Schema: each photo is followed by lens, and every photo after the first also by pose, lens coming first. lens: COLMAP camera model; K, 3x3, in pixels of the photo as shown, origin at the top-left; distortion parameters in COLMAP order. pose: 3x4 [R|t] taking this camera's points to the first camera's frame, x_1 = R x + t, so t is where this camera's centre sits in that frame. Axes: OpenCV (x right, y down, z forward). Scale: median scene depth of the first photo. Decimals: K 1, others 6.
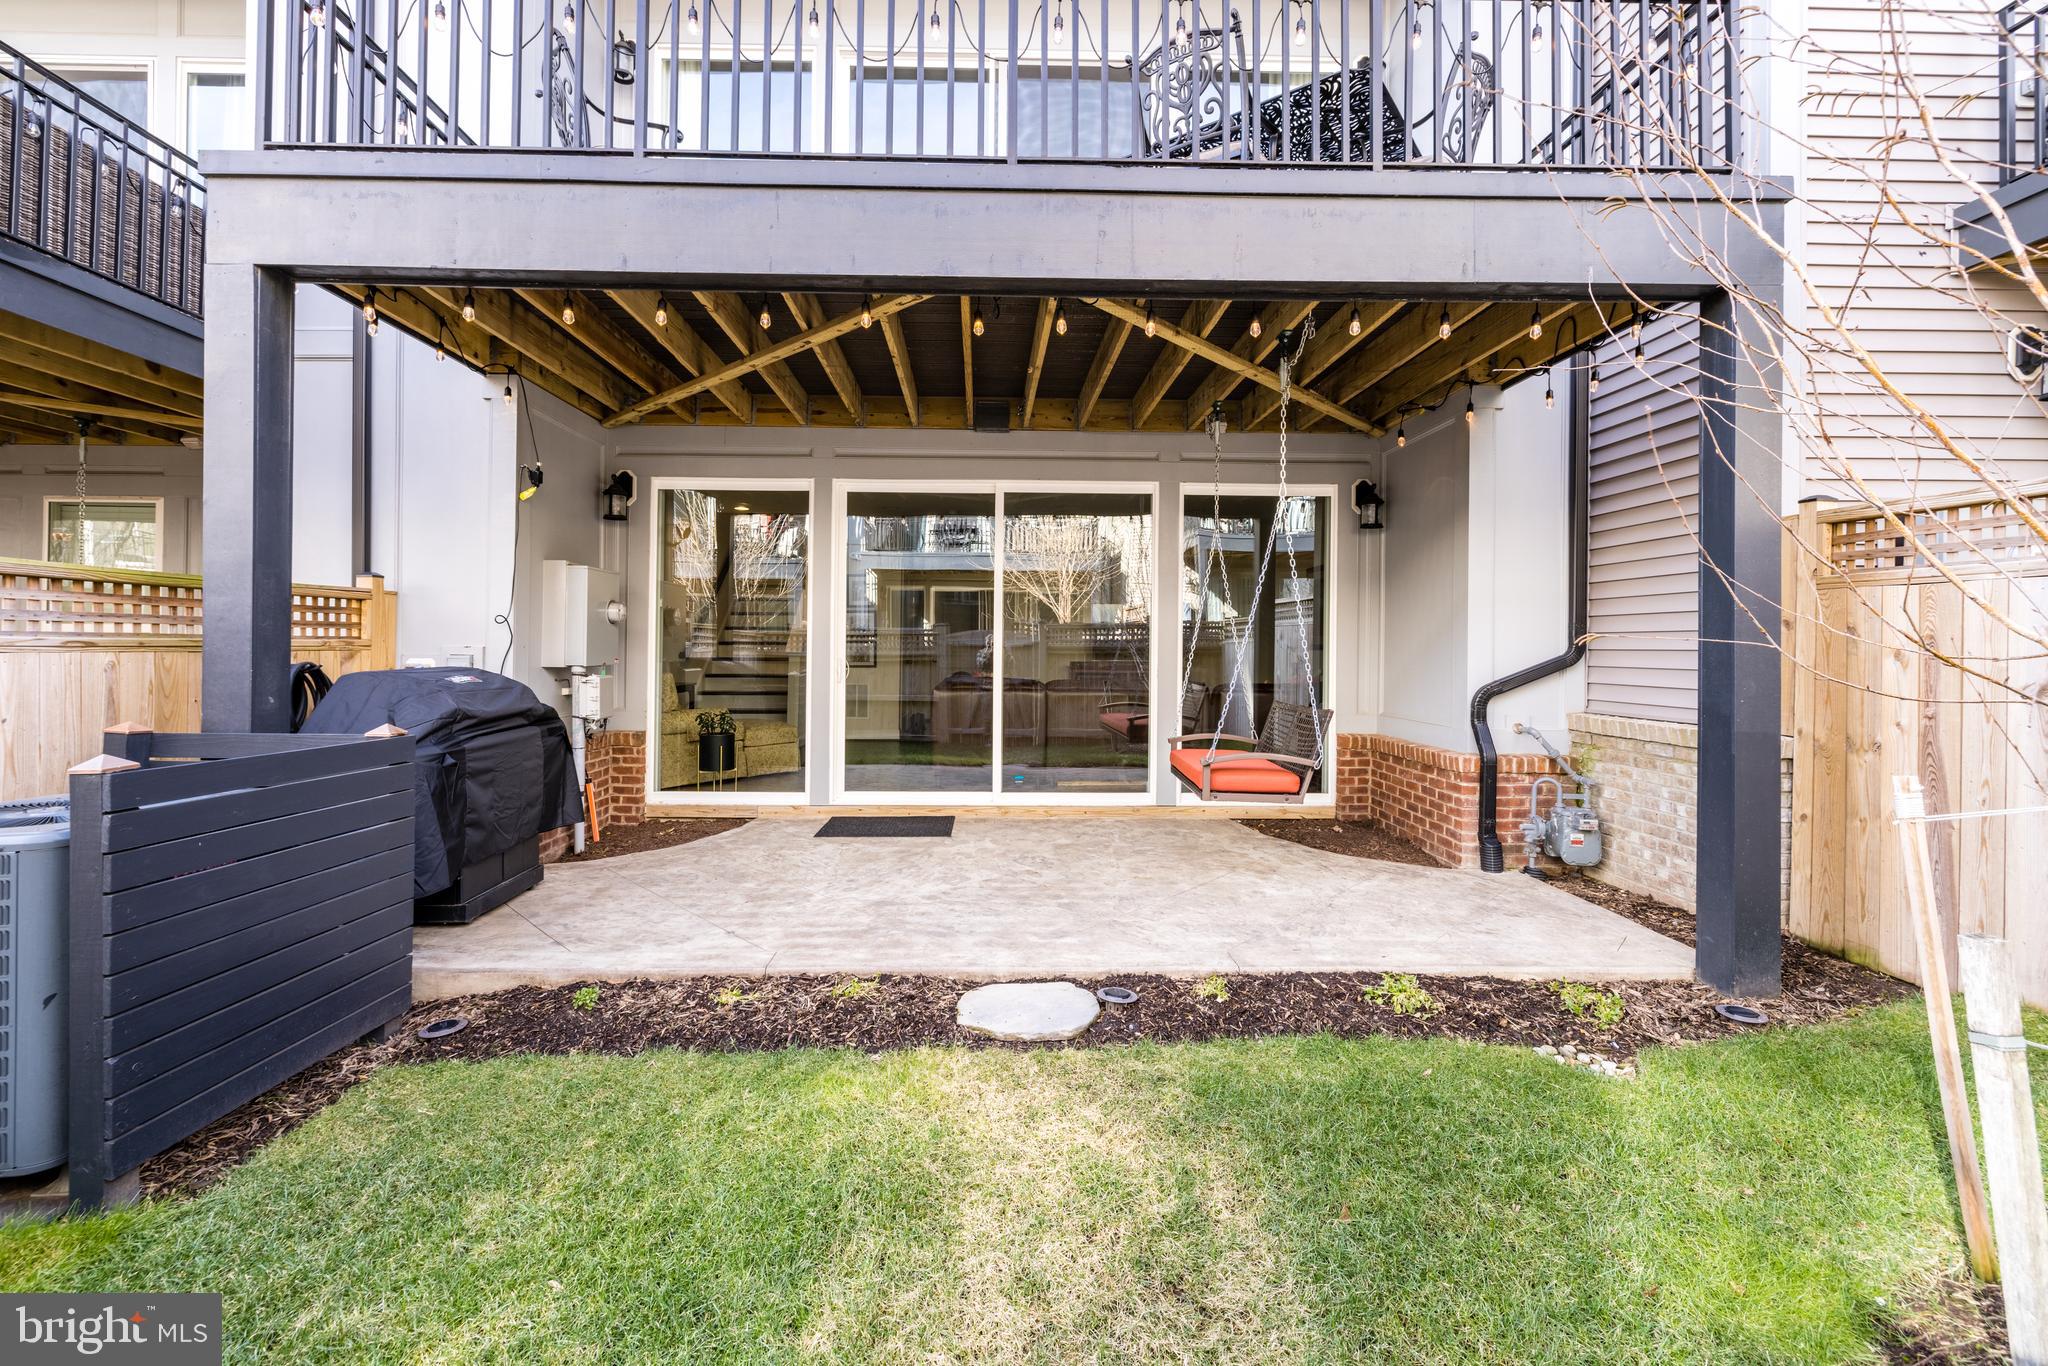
lens RADIAL K [[871.1, 0, 999.0], [0, 871.1, 642.6], [0, 0, 1]] dist [-0.003019, -0.000317]
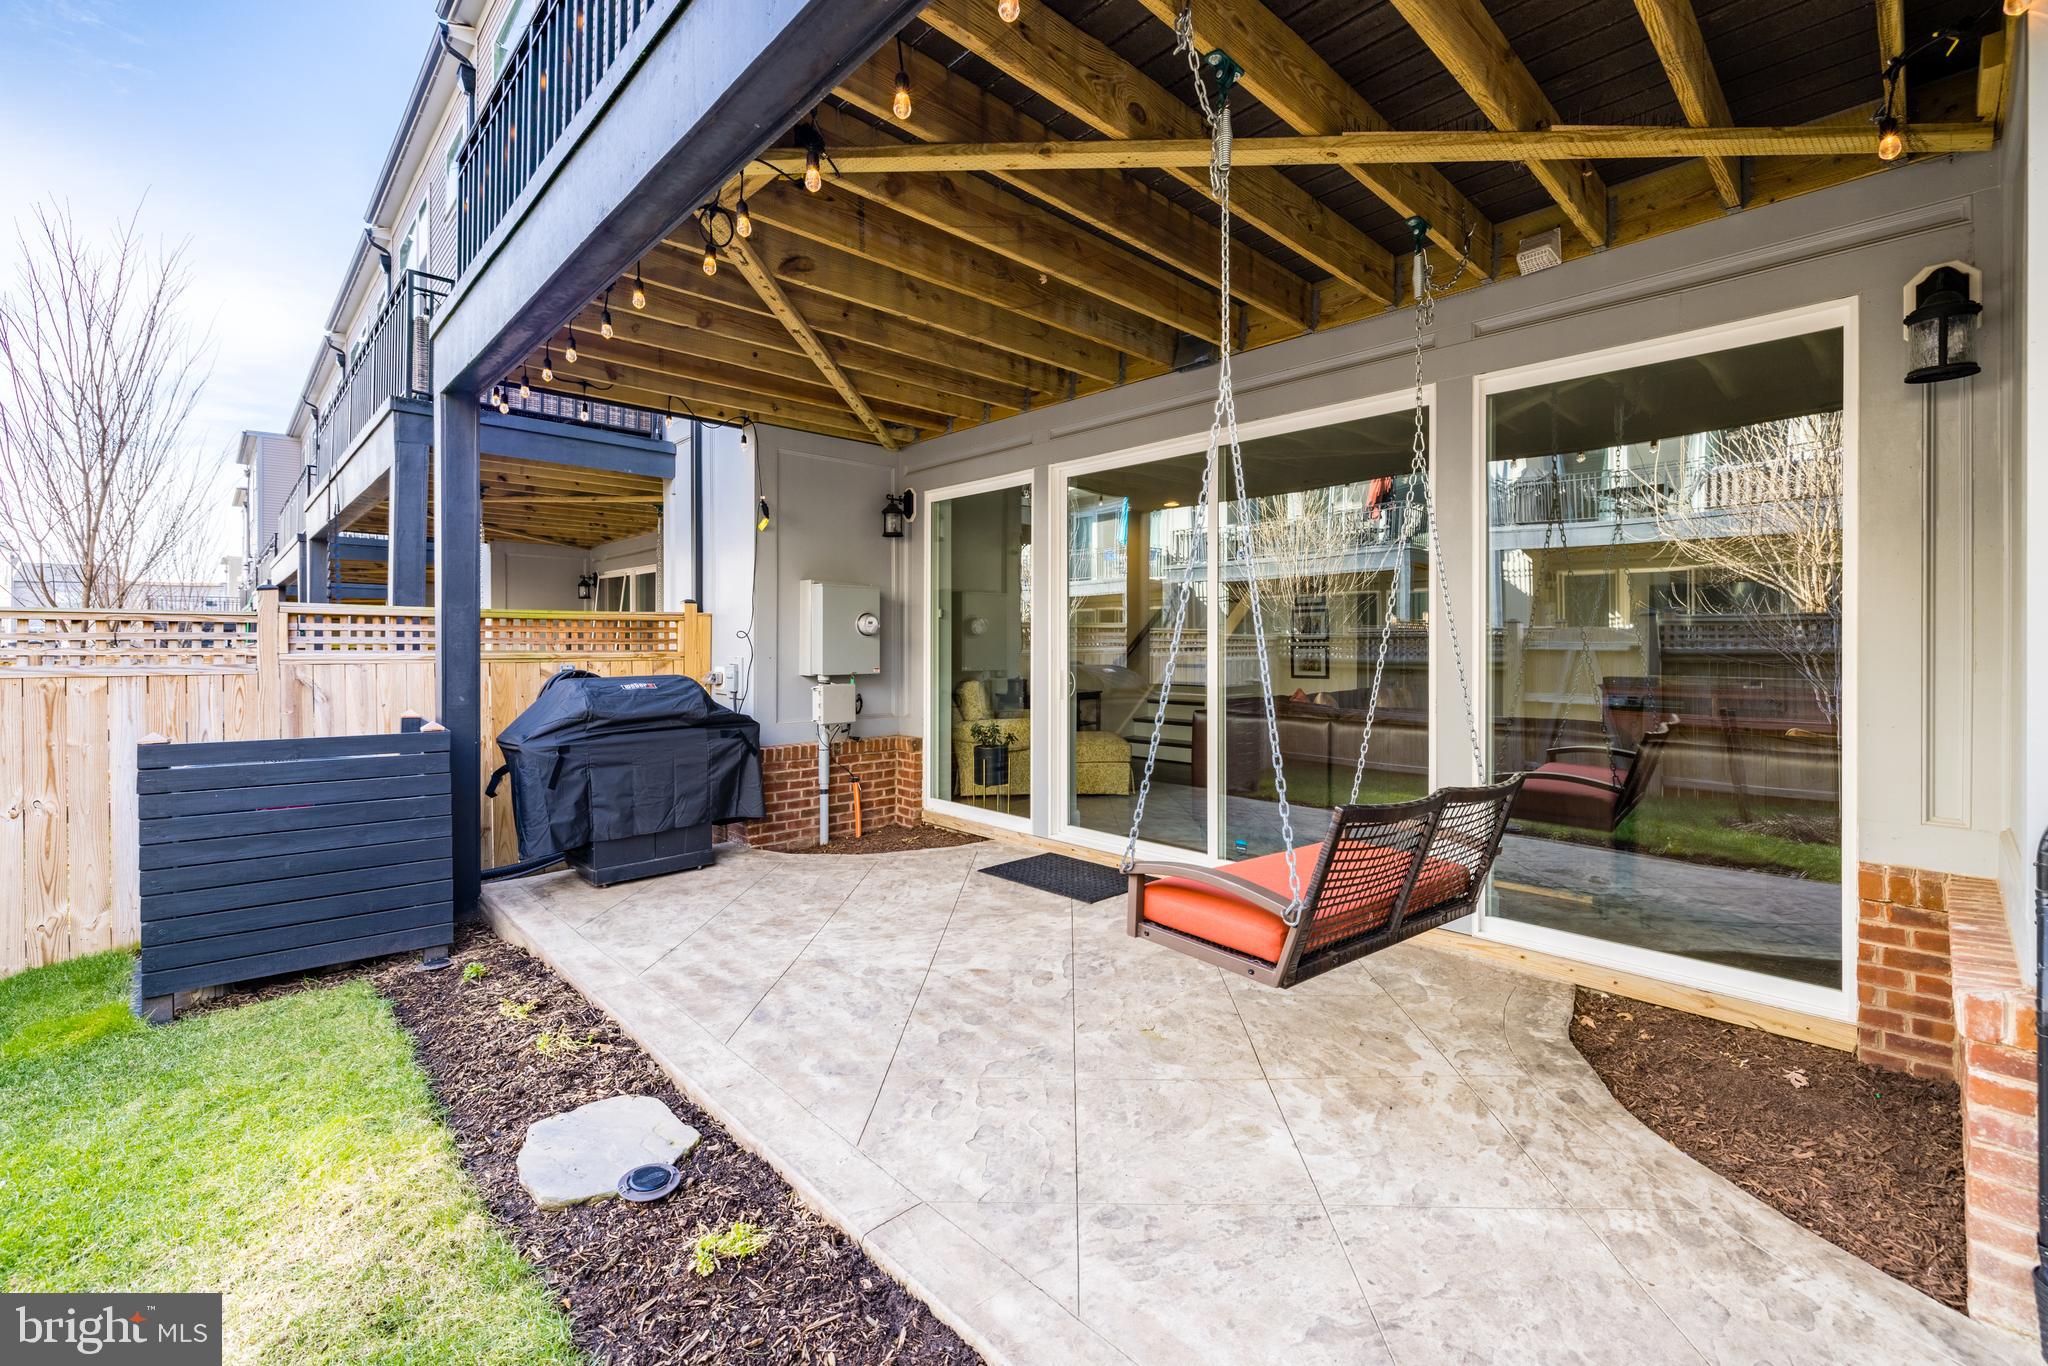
lens RADIAL K [[871.1, 0, 999.0], [0, 871.1, 642.6], [0, 0, 1]] dist [-0.003019, -0.000317]
pose [[0.664573, -0.006443, -0.747196, 0.521155], [0.007268, 0.999971, -0.002158, -0.010587], [0.747188, -0.003997, 0.664601, 0.467588]]
